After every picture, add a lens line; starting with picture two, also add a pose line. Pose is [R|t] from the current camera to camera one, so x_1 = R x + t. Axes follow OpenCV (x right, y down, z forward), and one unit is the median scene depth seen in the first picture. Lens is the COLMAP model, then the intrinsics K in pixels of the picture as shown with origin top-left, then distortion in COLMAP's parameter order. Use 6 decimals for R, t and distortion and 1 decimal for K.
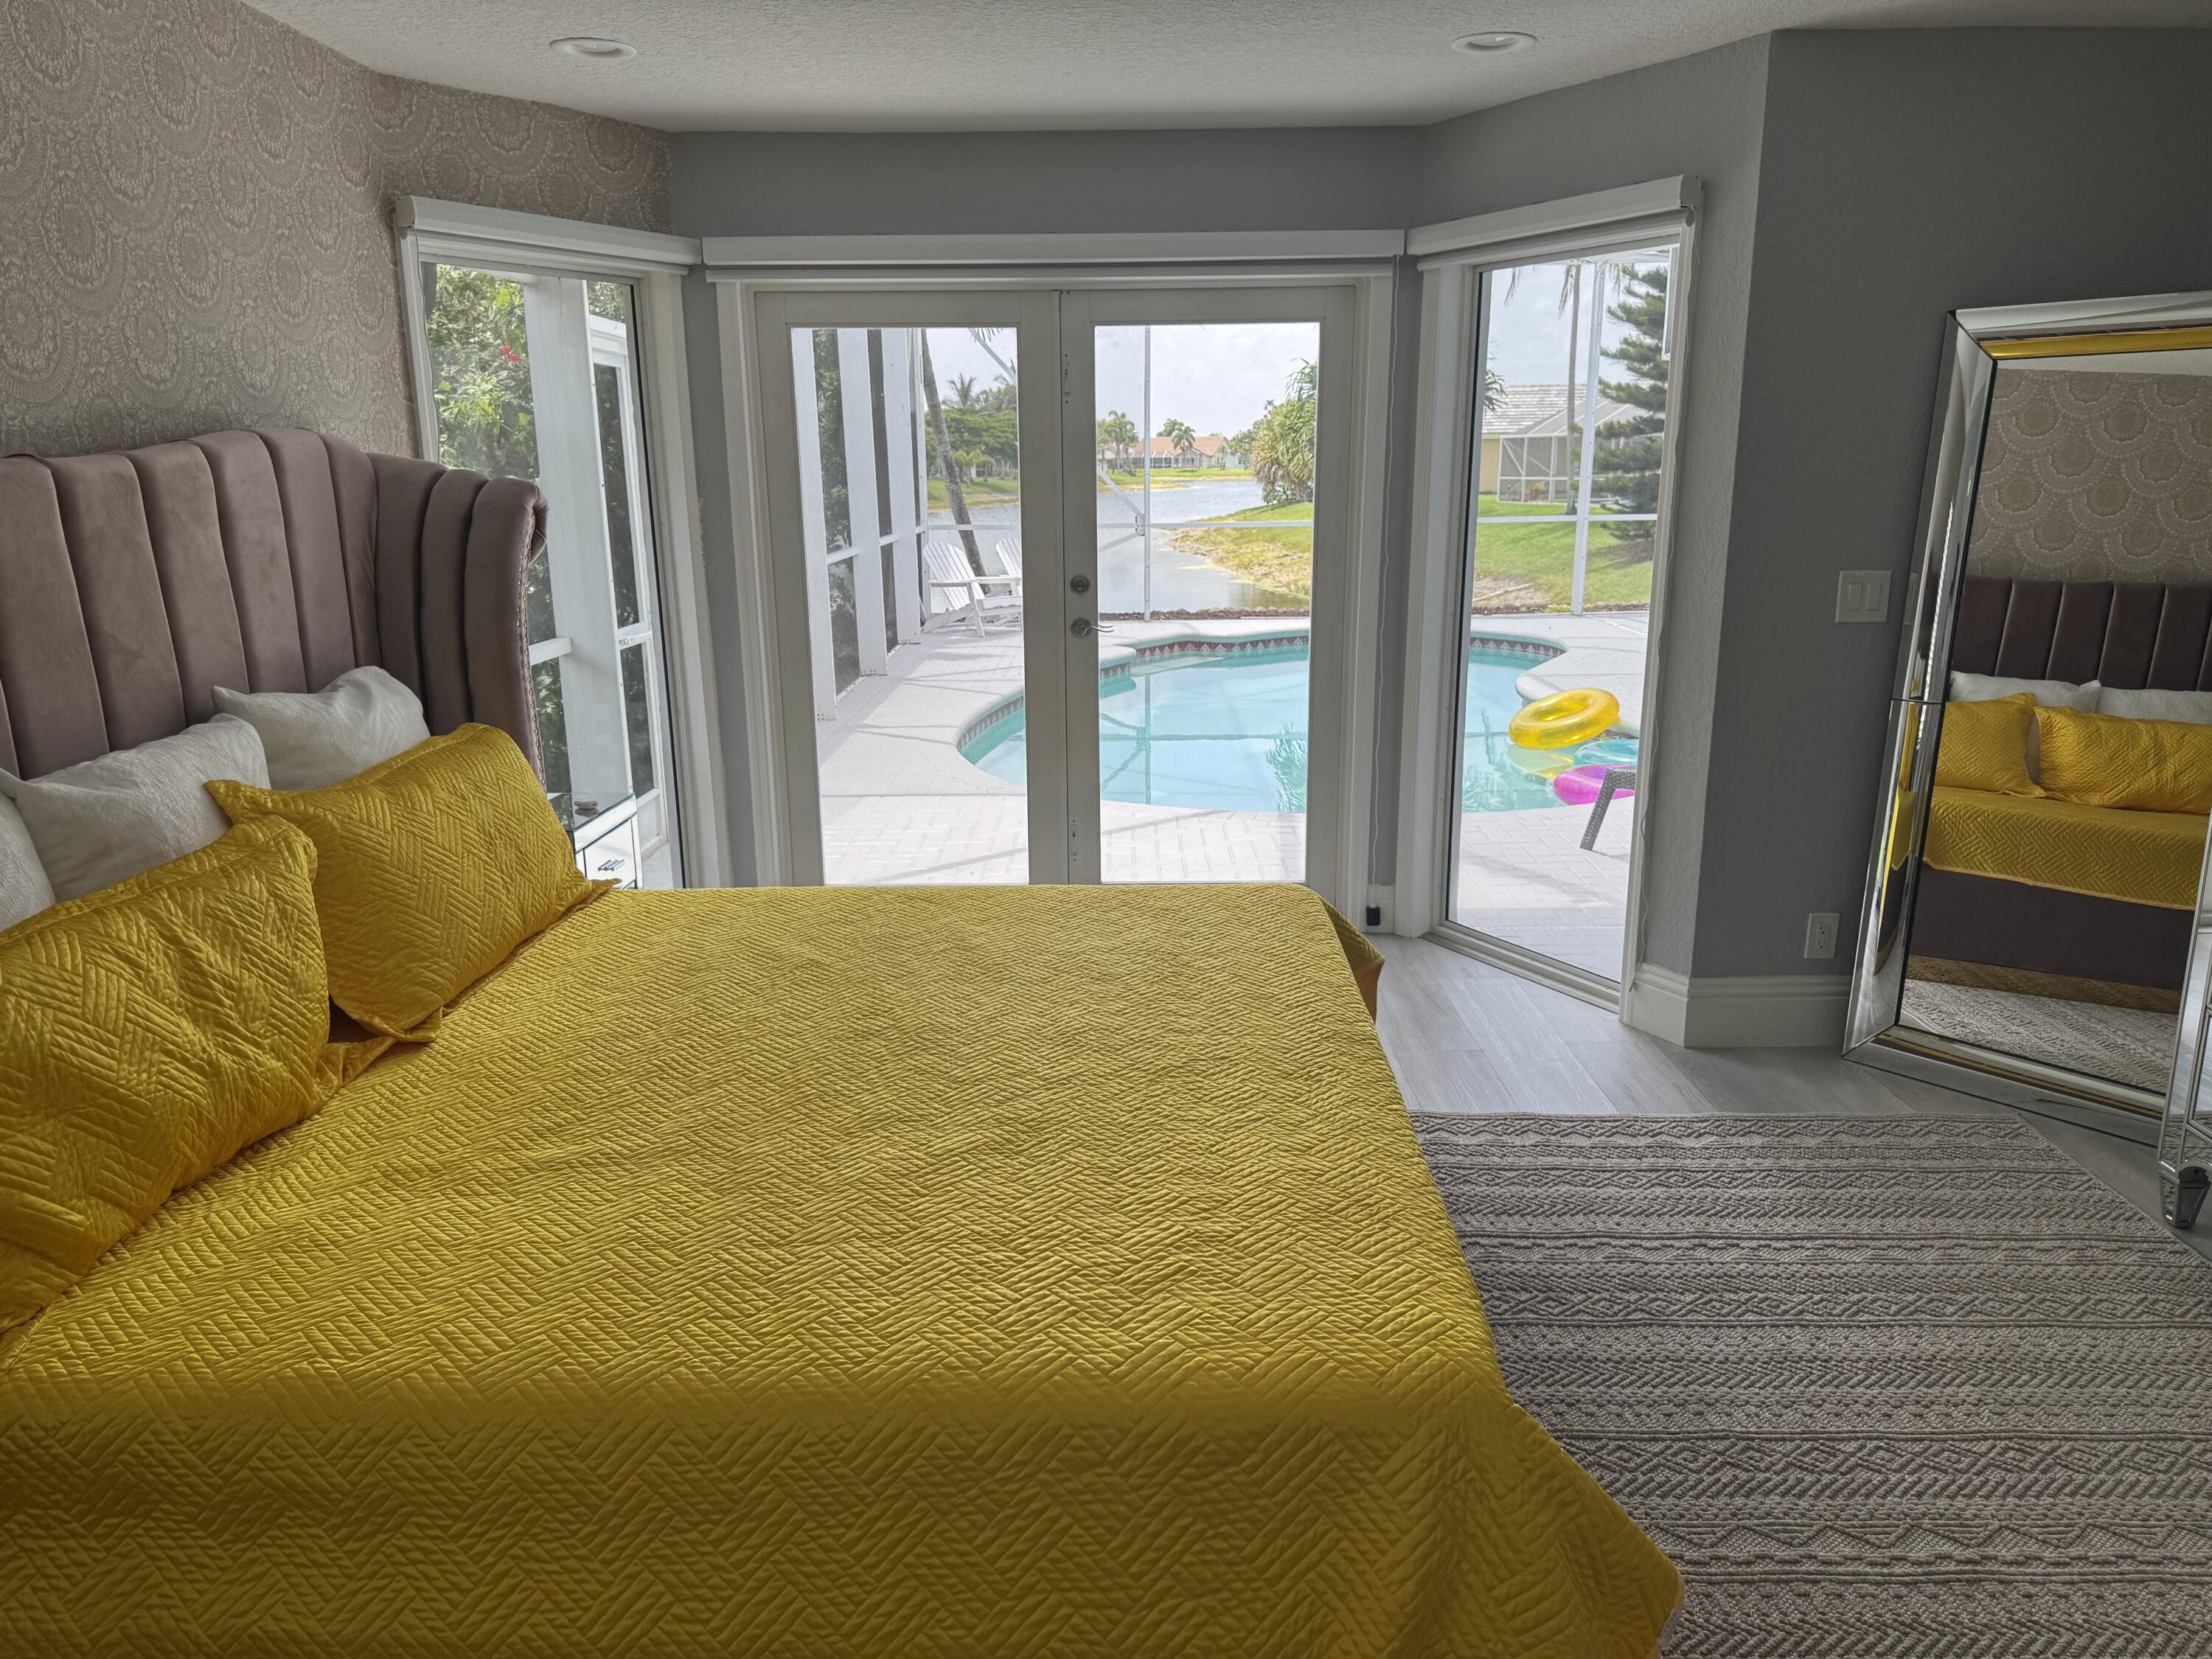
lens RADIAL K [[1556.7, 0, 1106.0], [0, 1556.7, 829.5], [0, 0, 1]] dist [0.123306, -0.190631]
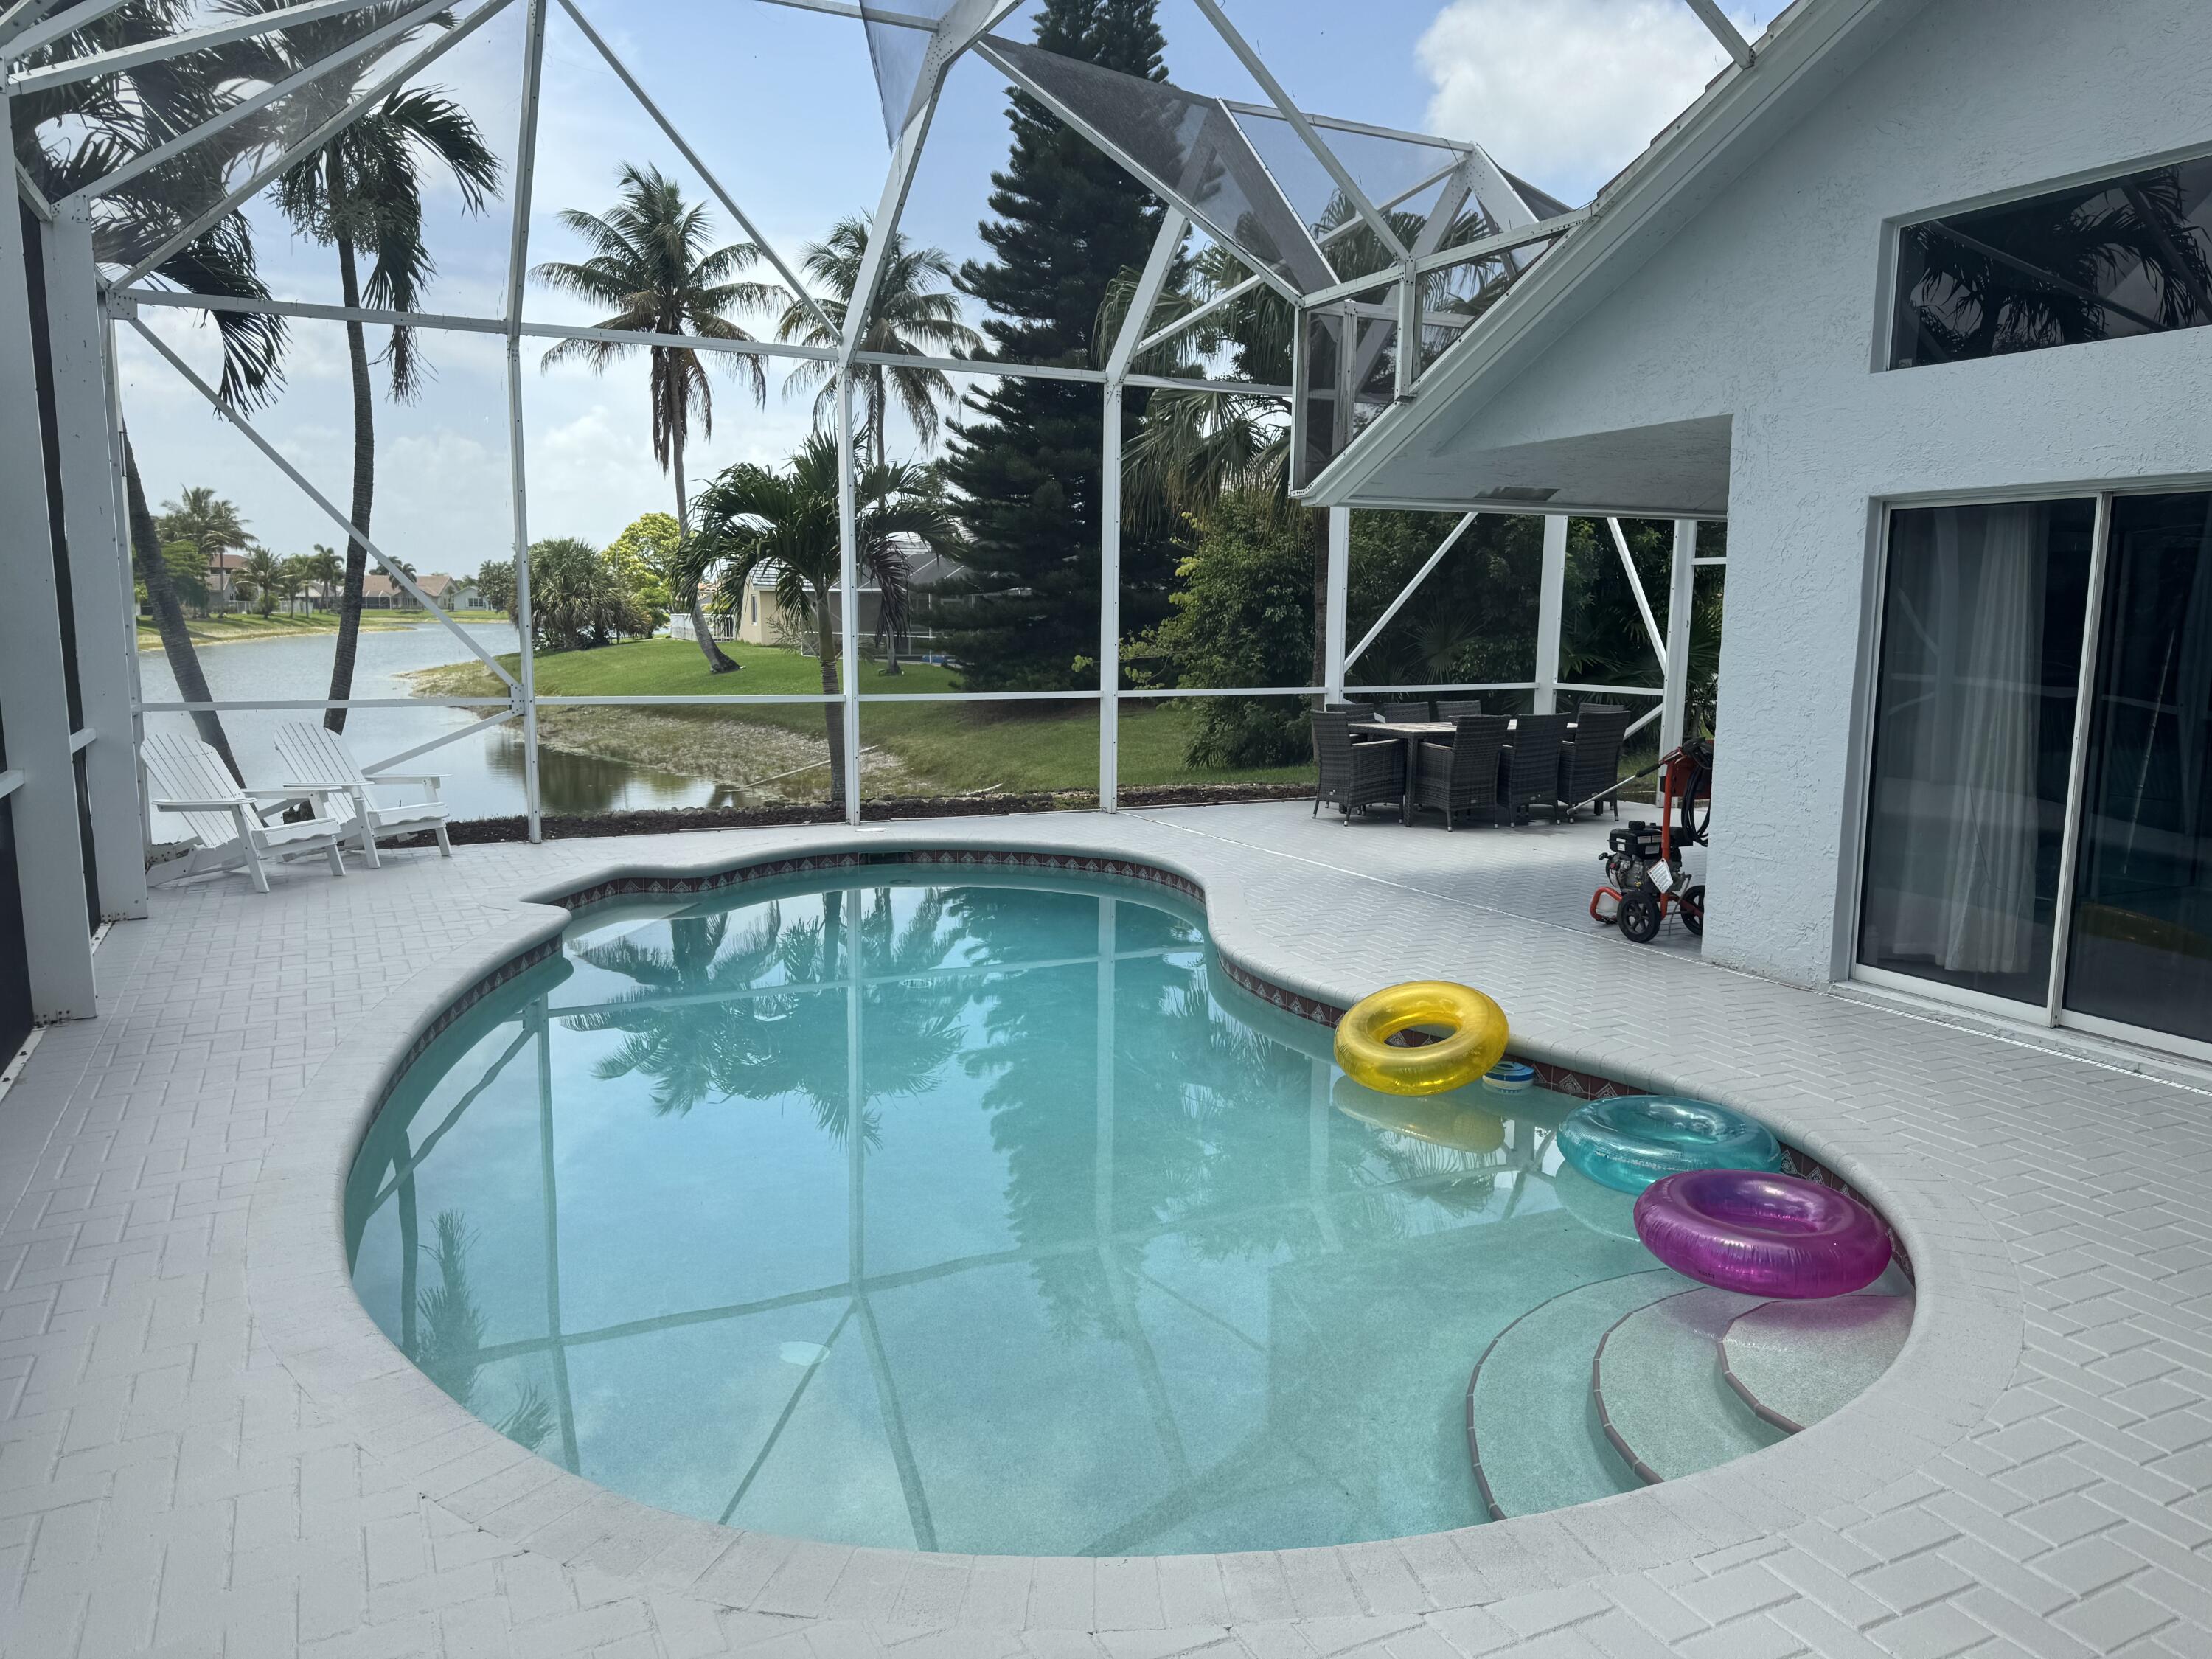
lens RADIAL K [[1556.7, 0, 1106.0], [0, 1556.7, 829.5], [0, 0, 1]] dist [0.123306, -0.190631]
pose [[0.894166, -0.051213, 0.444797, -0.021057], [0.090997, 0.993490, -0.068541, -0.026139], [-0.438391, 0.101763, 0.893005, 0.103498]]
